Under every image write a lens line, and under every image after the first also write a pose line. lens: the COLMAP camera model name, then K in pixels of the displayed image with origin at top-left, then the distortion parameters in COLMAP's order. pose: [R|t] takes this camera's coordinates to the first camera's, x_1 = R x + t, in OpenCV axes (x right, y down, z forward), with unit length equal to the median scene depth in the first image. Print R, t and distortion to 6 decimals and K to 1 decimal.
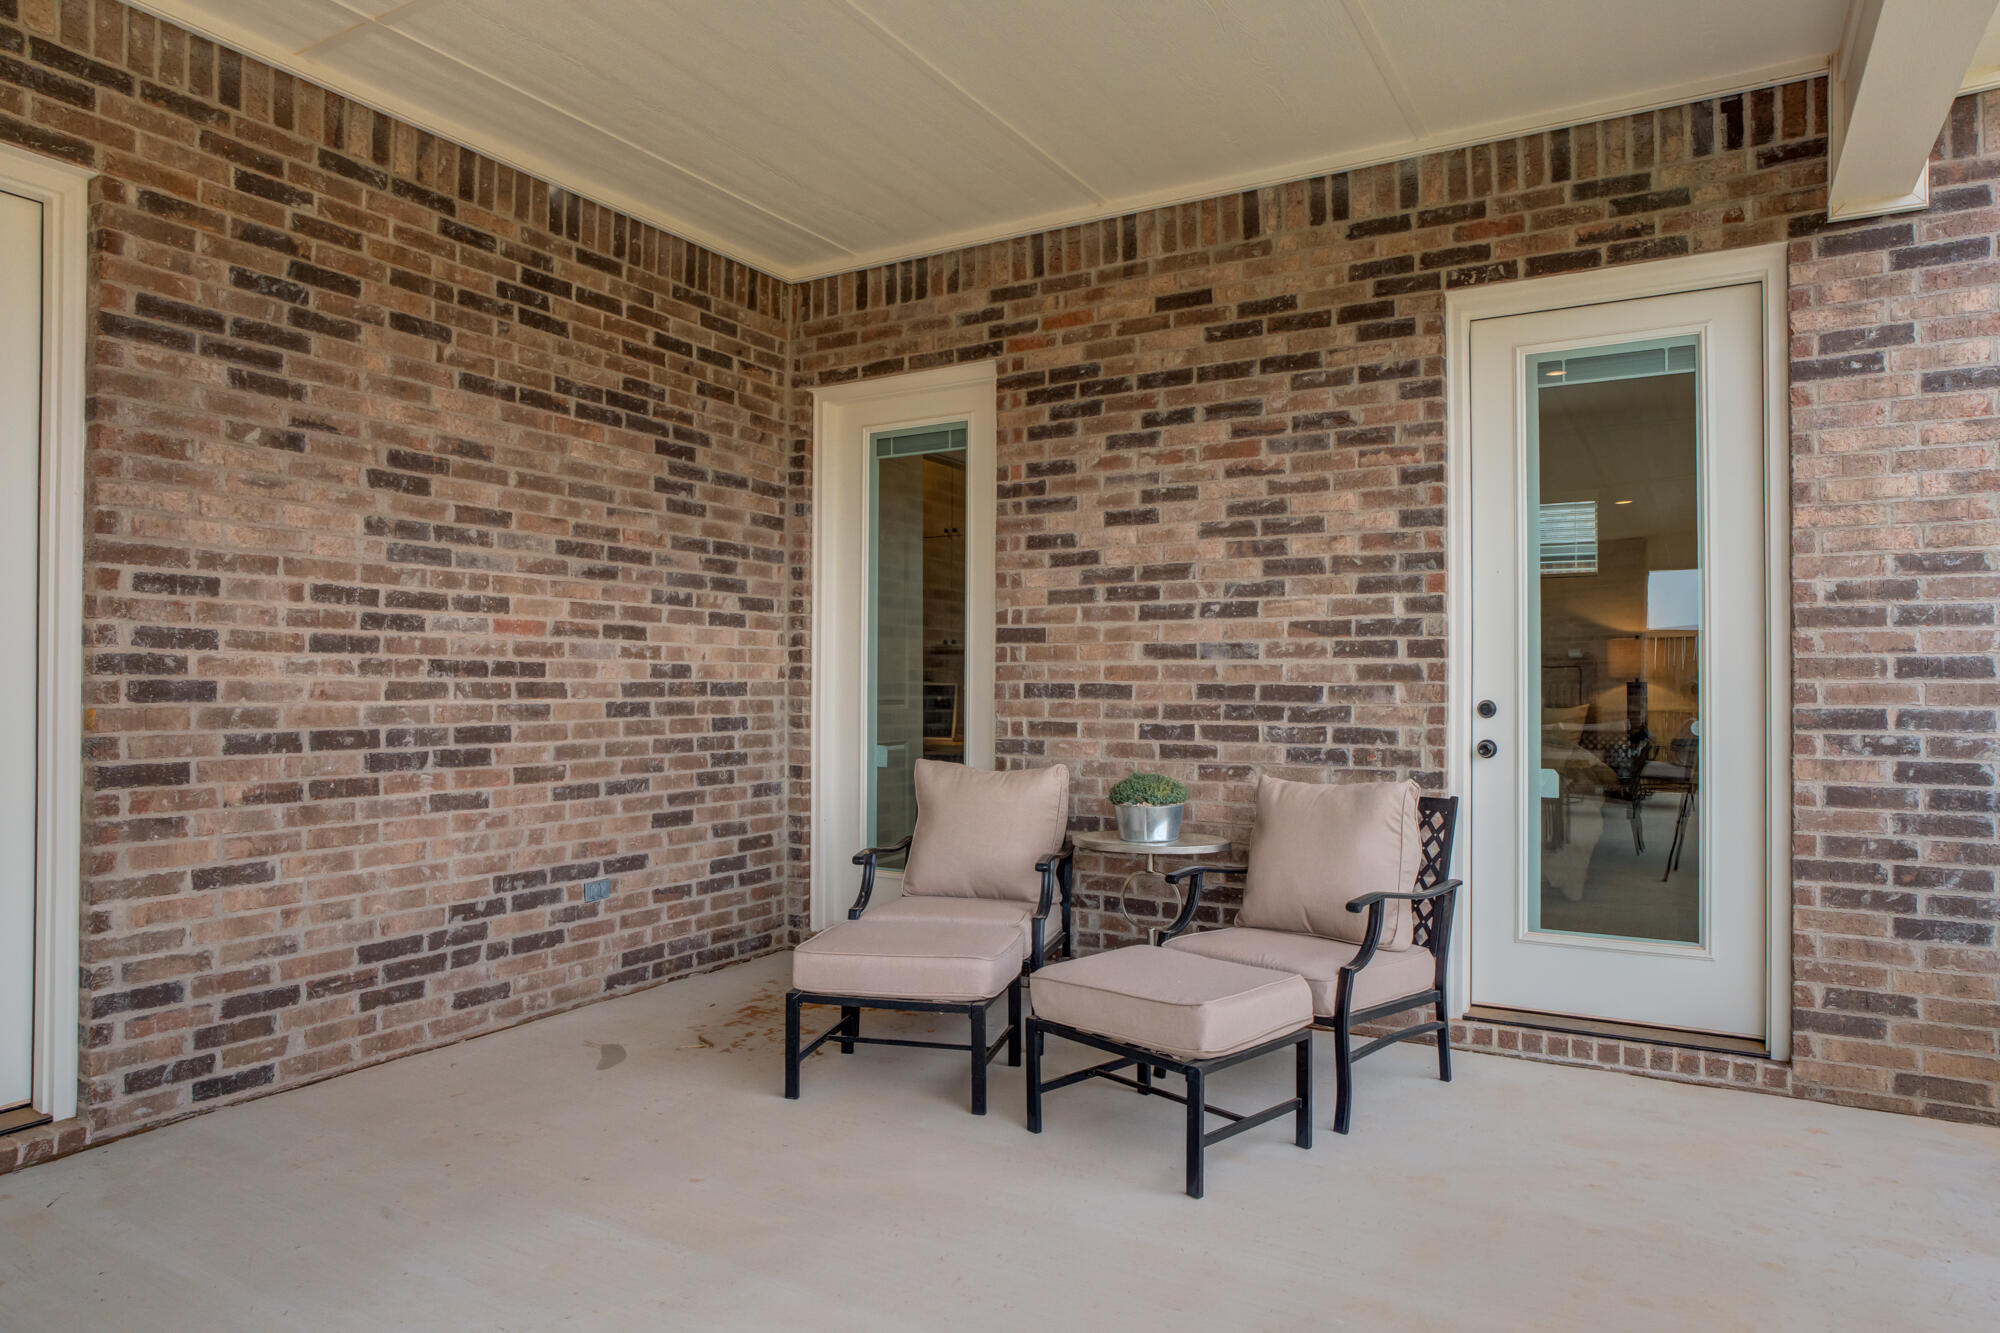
lens RADIAL K [[1217.5, 0, 992.0], [0, 1217.5, 661.6], [0, 0, 1]] dist [-0.036793, 0.019896]
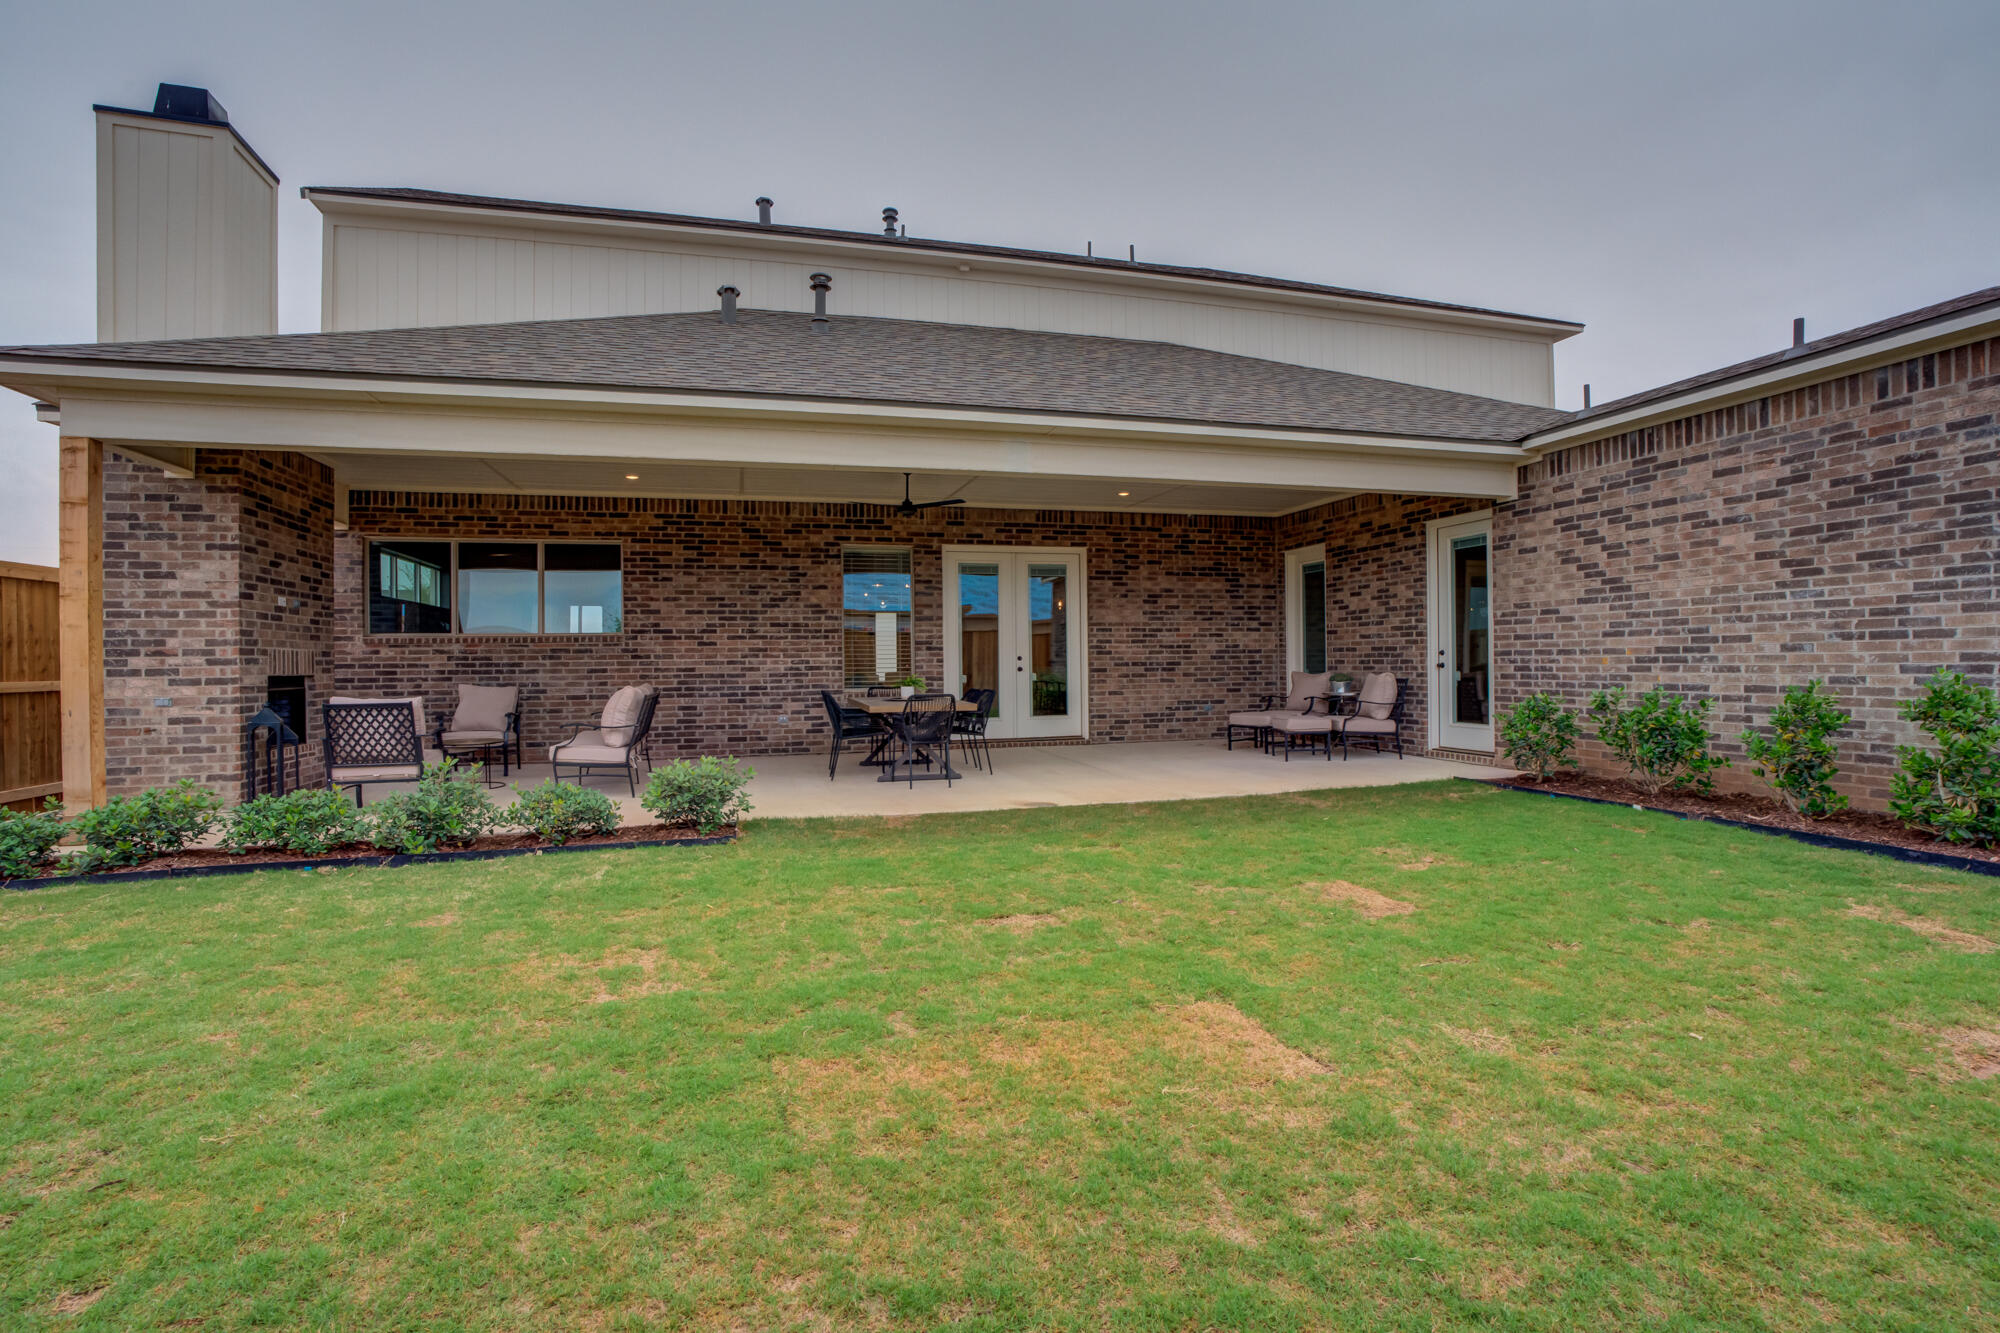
lens RADIAL K [[938.5, 0, 993.4], [0, 938.5, 663.0], [0, 0, 1]] dist [-0.020744, 0.003443]
pose [[0.708715, -0.008869, -0.705439, 1.263147], [0.025696, 0.999582, 0.013249, 0.003741], [0.705026, -0.027517, 0.708647, -1.505109]]
